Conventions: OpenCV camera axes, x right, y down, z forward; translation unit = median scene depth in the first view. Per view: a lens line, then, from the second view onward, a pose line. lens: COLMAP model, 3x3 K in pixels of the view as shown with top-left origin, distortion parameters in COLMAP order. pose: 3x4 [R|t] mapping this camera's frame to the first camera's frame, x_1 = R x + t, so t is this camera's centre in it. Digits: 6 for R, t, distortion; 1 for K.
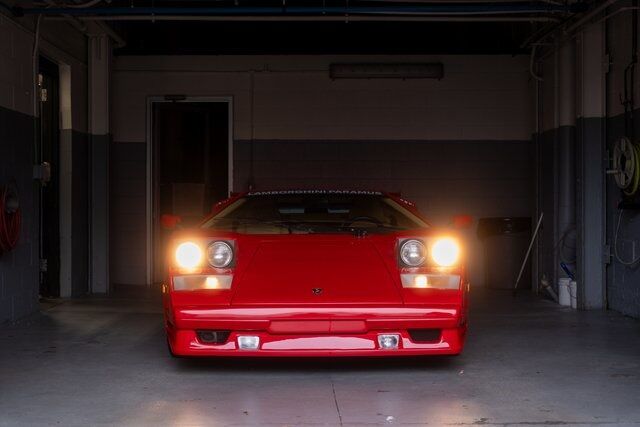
lens RADIAL K [[892.8, 0, 320.0], [0, 892.8, 213.5], [0, 0, 1]] dist [0.003569, 0.005594]
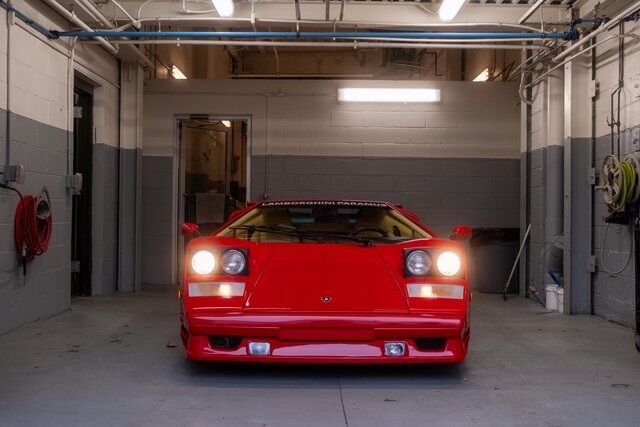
lens RADIAL K [[768.4, 0, 320.0], [0, 768.4, 213.5], [0, 0, 1]] dist [-0.001492, -0.002320]
pose [[0.999883, 0.012519, -0.008769, -0.003734], [-0.012598, 0.999881, -0.008958, -0.004443], [0.008655, 0.009067, 0.999921, 0.101511]]
